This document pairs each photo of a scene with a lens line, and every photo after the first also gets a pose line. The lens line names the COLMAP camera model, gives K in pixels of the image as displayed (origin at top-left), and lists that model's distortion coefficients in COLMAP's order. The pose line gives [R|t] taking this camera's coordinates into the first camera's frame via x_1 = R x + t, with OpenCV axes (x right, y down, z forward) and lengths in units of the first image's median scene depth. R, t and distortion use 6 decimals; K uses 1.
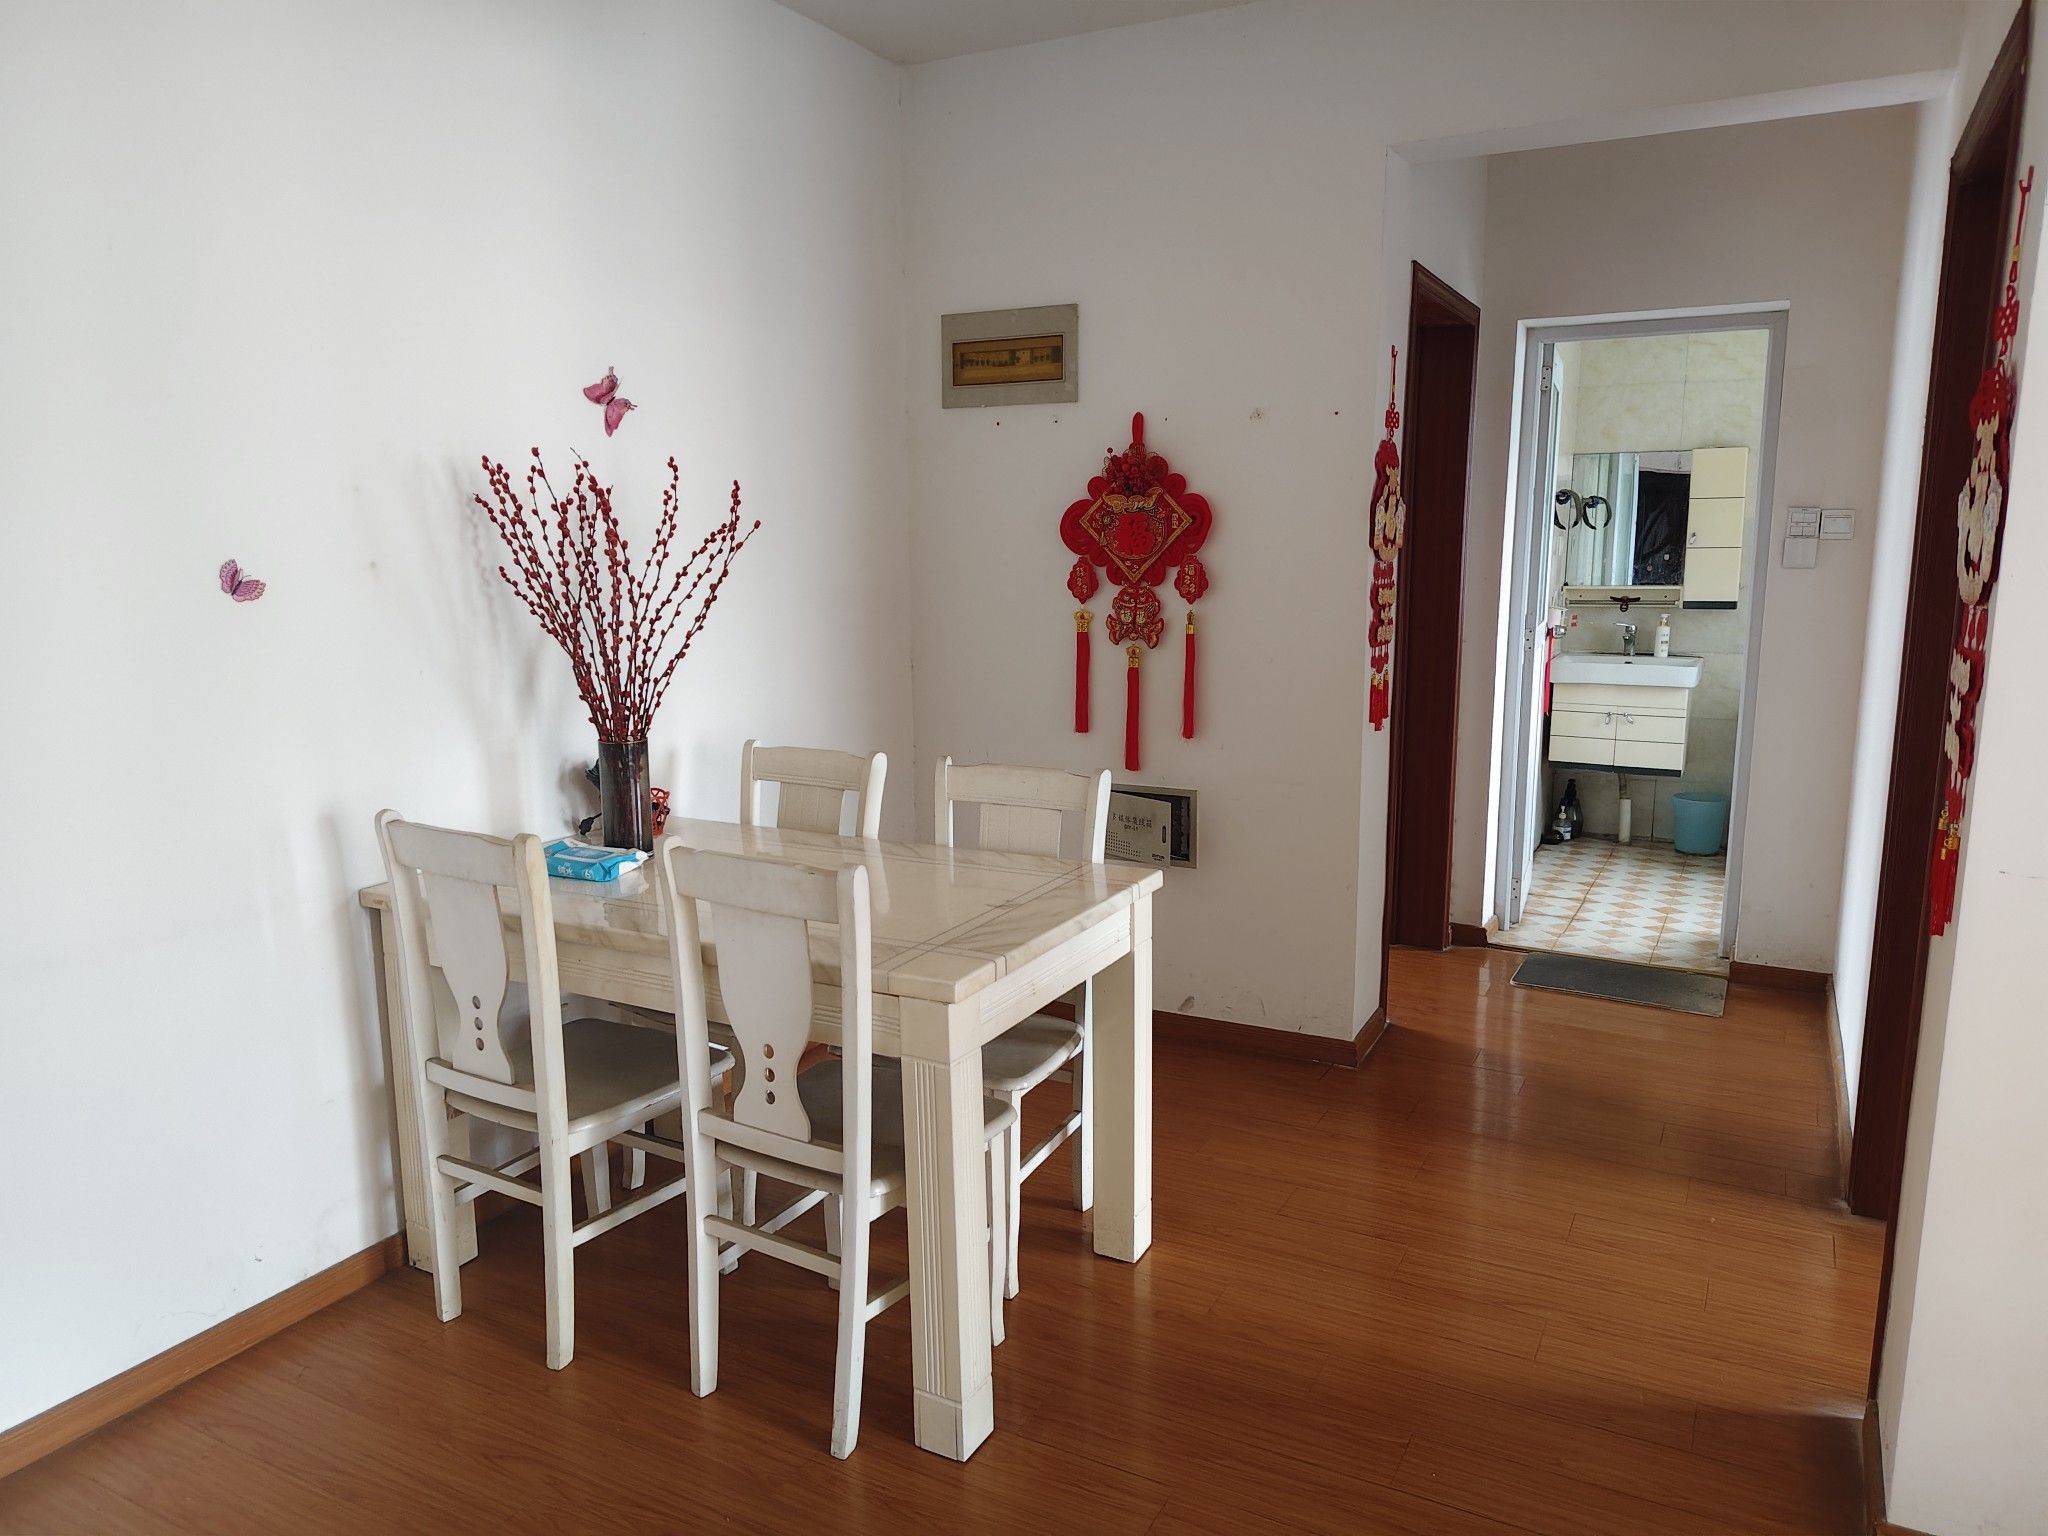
lens RADIAL K [[1405.9, 0, 1021.3], [0, 1405.9, 767.1], [0, 0, 1]] dist [0.039811, -0.009377]
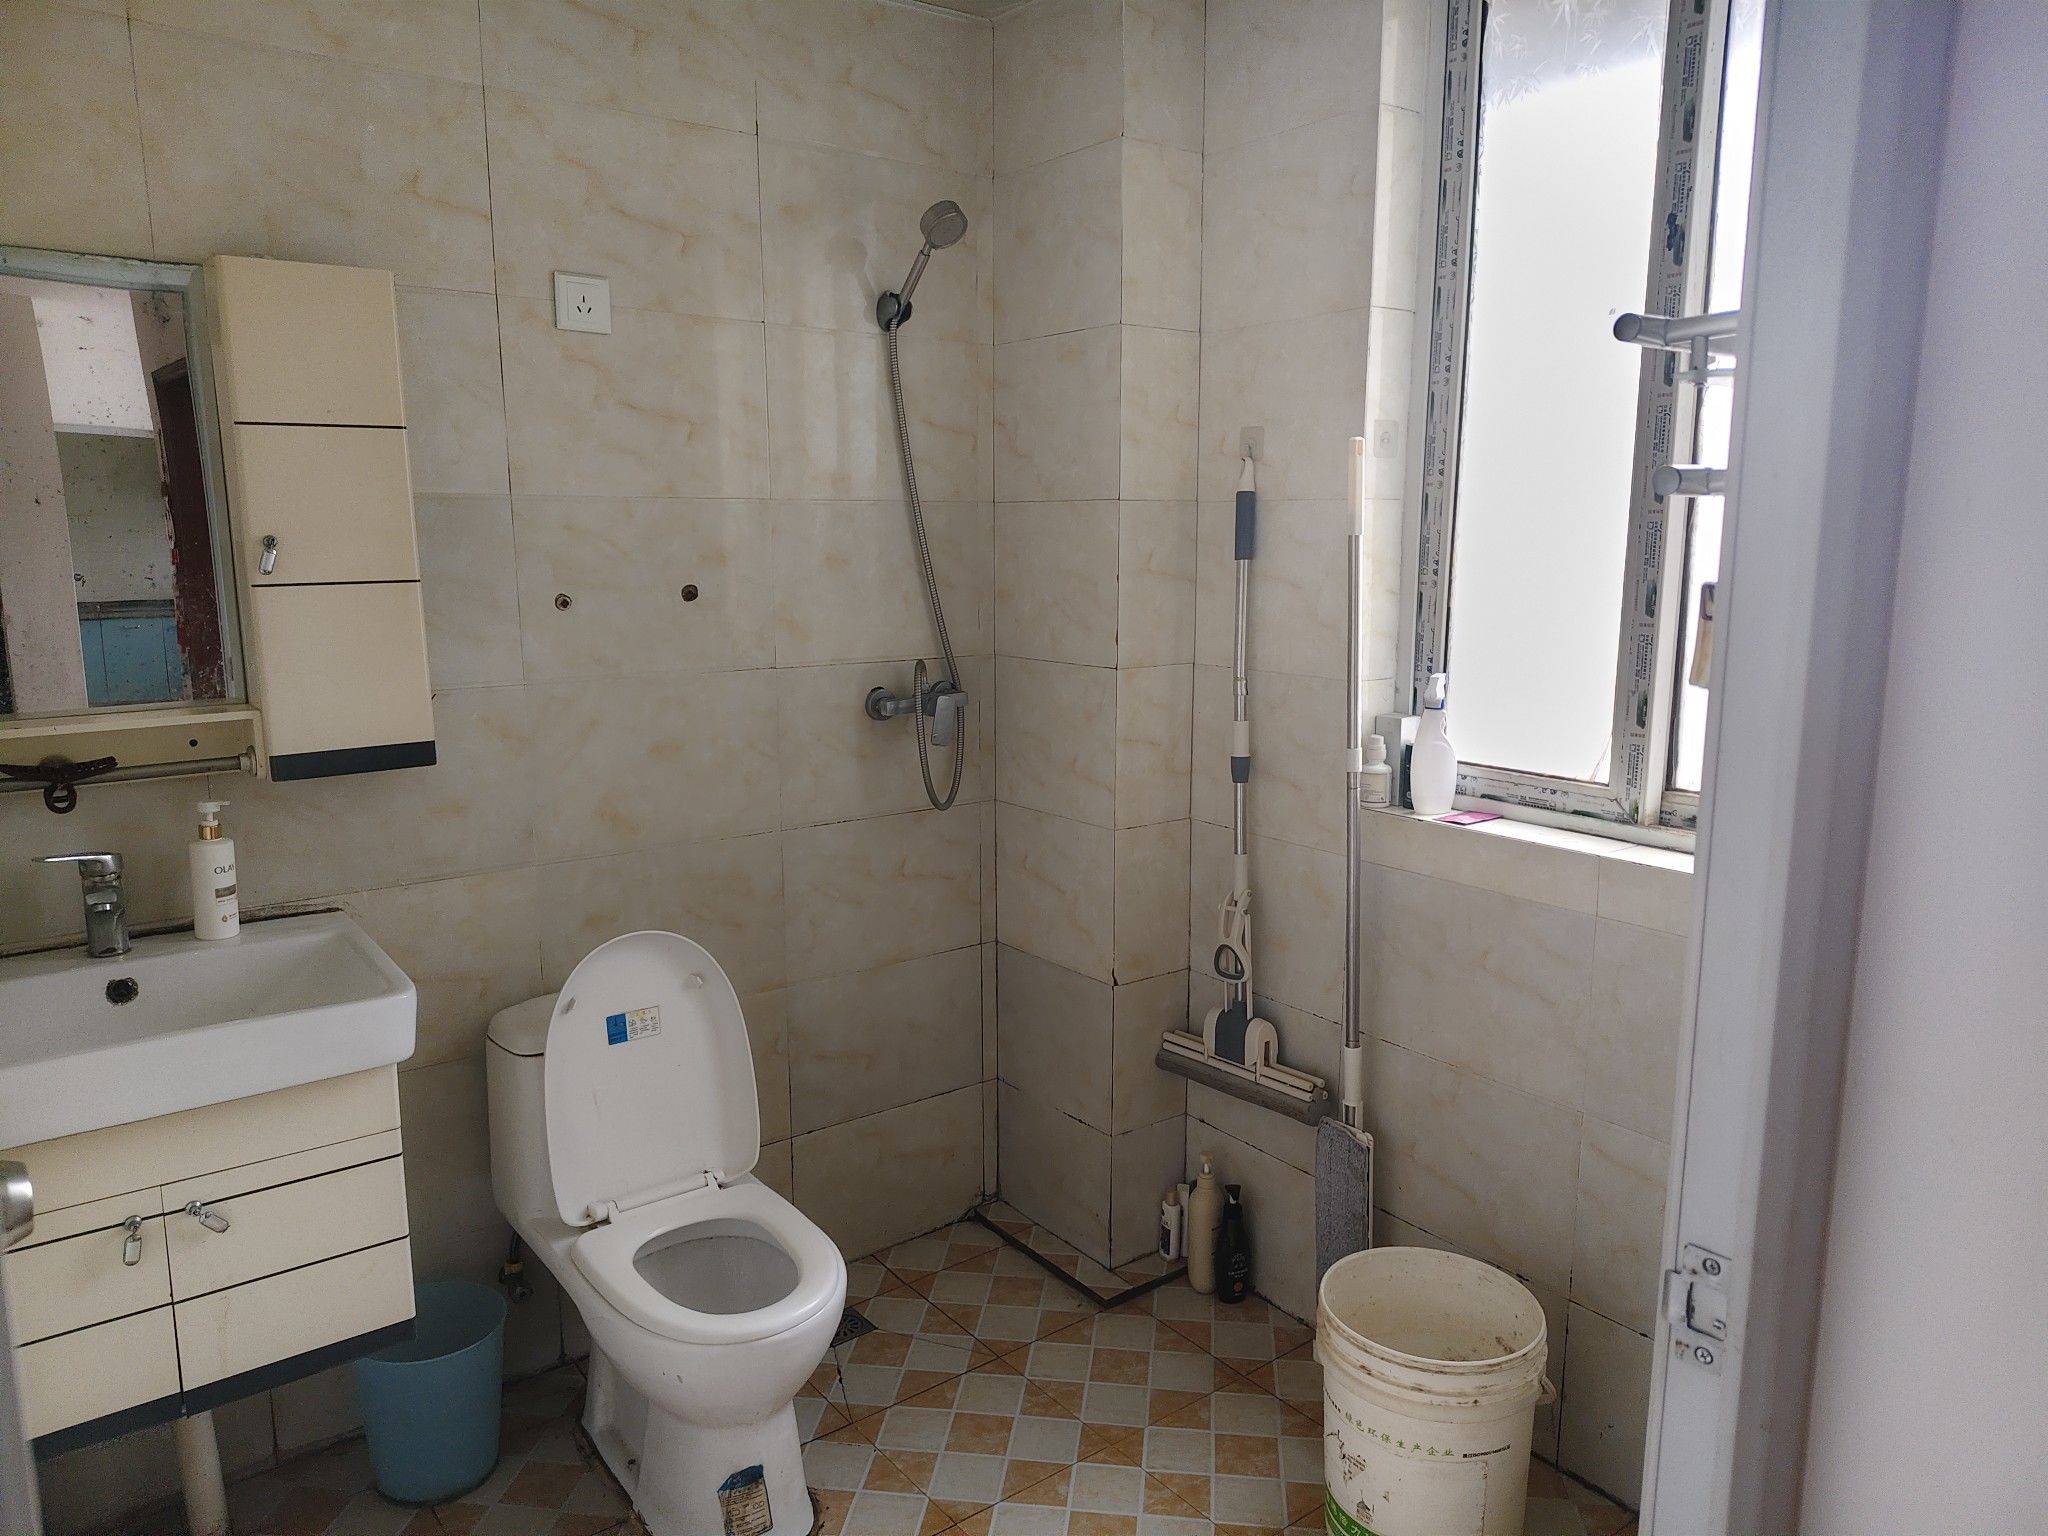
lens RADIAL K [[1405.9, 0, 1020.8], [0, 1405.9, 765.5], [0, 0, 1]] dist [0.039811, -0.009377]
pose [[0.461635, -0.148954, 0.874474, 0.266056], [0.152824, 0.984416, 0.087005, -0.115462], [-0.873806, 0.093476, 0.477205, 0.697274]]
